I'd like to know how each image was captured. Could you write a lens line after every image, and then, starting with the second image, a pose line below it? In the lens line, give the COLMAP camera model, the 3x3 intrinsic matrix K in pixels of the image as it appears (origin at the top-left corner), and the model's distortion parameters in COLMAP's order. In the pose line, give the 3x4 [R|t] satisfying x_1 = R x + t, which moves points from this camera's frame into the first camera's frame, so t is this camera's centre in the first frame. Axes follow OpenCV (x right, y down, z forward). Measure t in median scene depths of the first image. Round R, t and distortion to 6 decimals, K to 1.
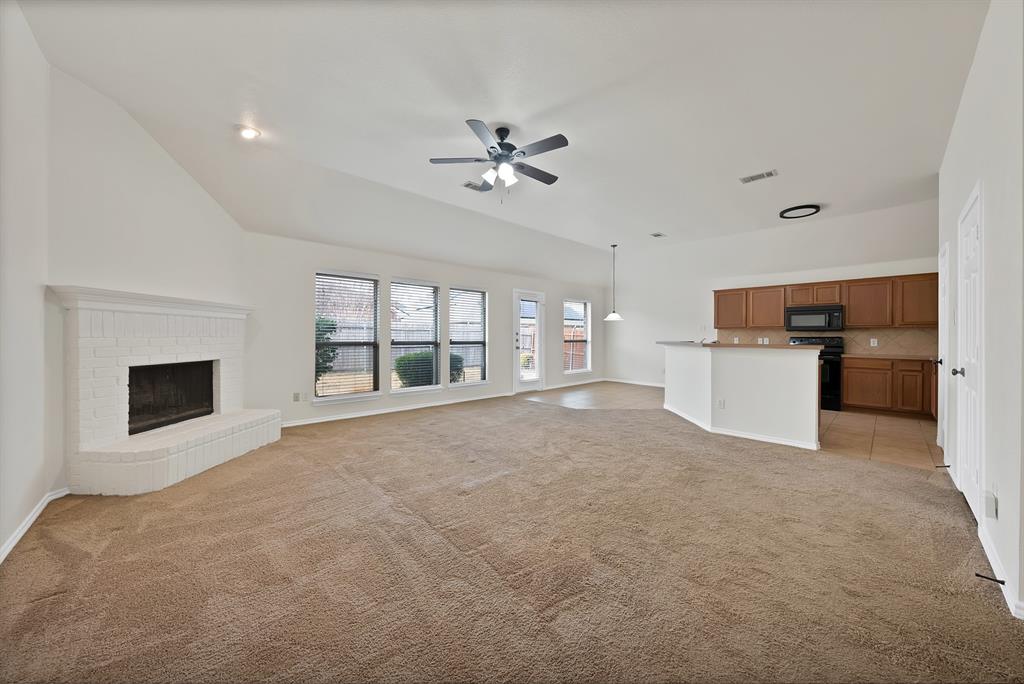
lens RADIAL K [[360.4, 0, 511.7], [0, 360.4, 337.5], [0, 0, 1]] dist [-0.020444, 0.000080]
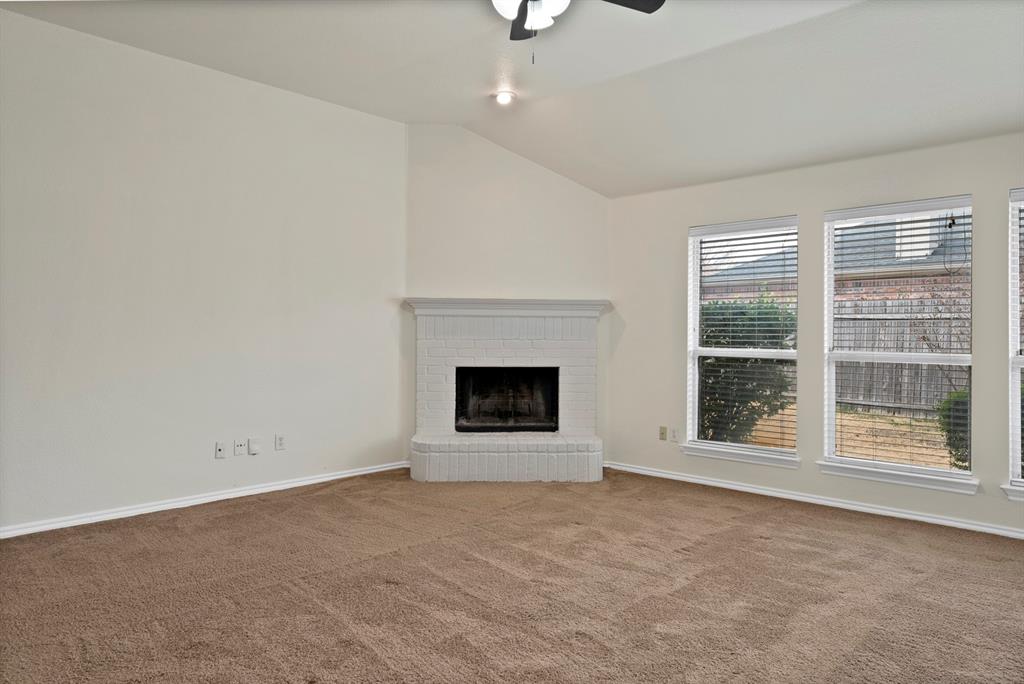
lens RADIAL K [[689.0, 0, 514.3], [0, 689.0, 343.6], [0, 0, 1]] dist [0.030770, 0.000989]
pose [[0.065985, 0.005228, -0.997807, 0.500132], [-0.008223, 0.999955, 0.004696, 0.000302], [0.997787, 0.007896, 0.066025, 0.512249]]
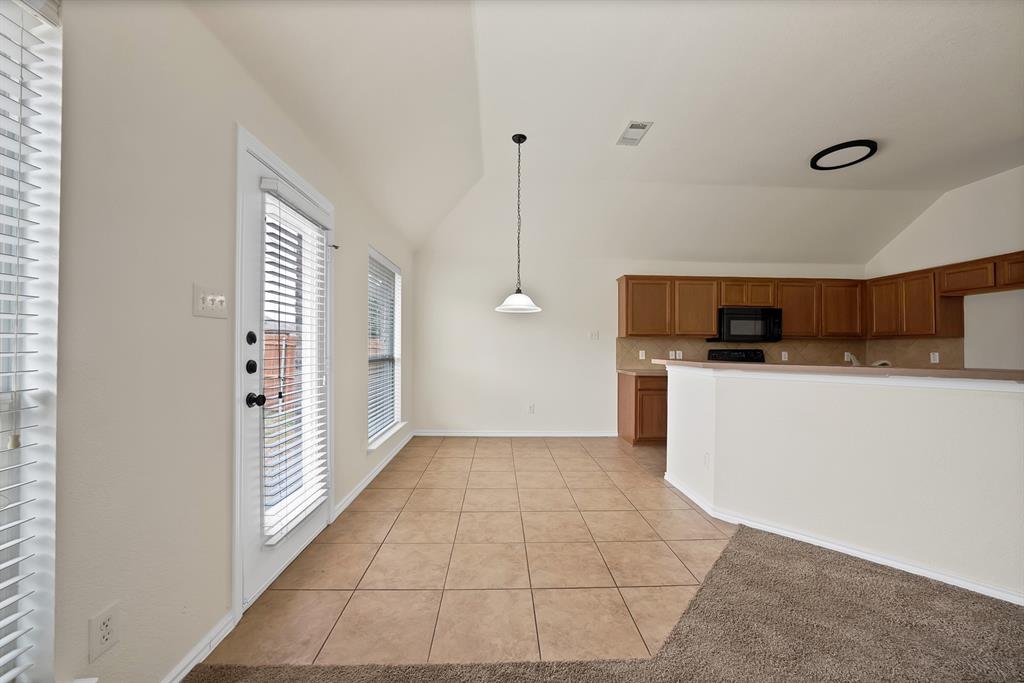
lens RADIAL K [[368.4, 0, 512.0], [0, 368.4, 341.5], [0, 0, 1]] dist [-0.025593, 0.006398]
pose [[0.653470, 0.012728, 0.756845, -0.064453], [-0.003378, 0.999898, -0.013899, -0.006755], [-0.756945, 0.006525, 0.653446, 0.915470]]
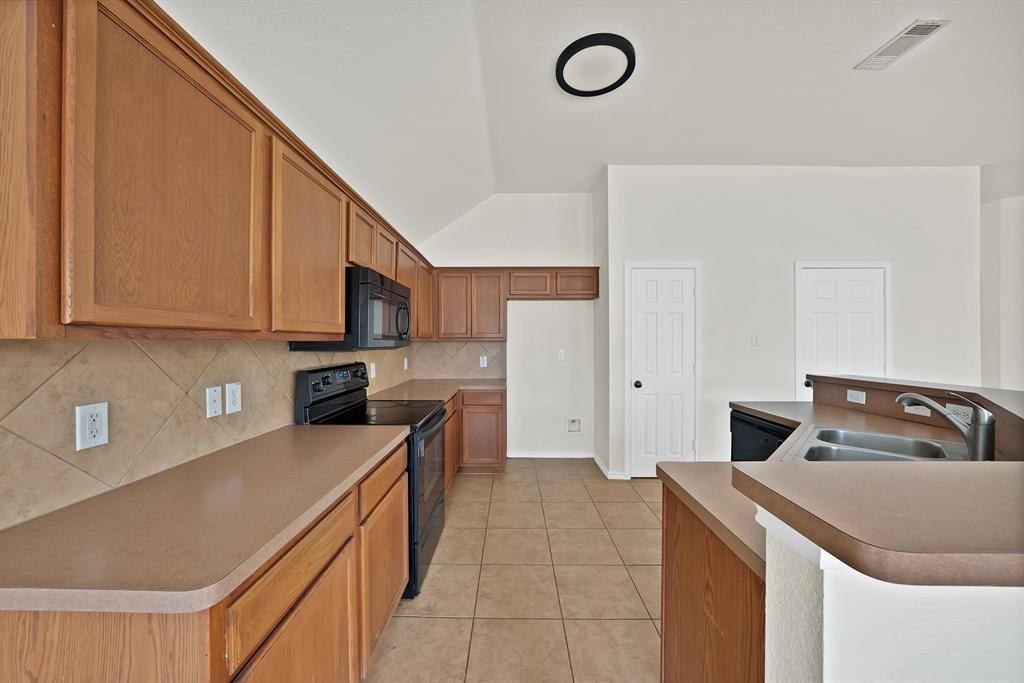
lens RADIAL K [[368.4, 0, 512.0], [0, 368.4, 341.5], [0, 0, 1]] dist [-0.025593, 0.006398]
pose [[-0.733611, 0.001115, 0.679569, 0.520828], [0.003646, 0.999991, 0.002294, -0.027843], [-0.679560, 0.004161, -0.733608, 1.234431]]
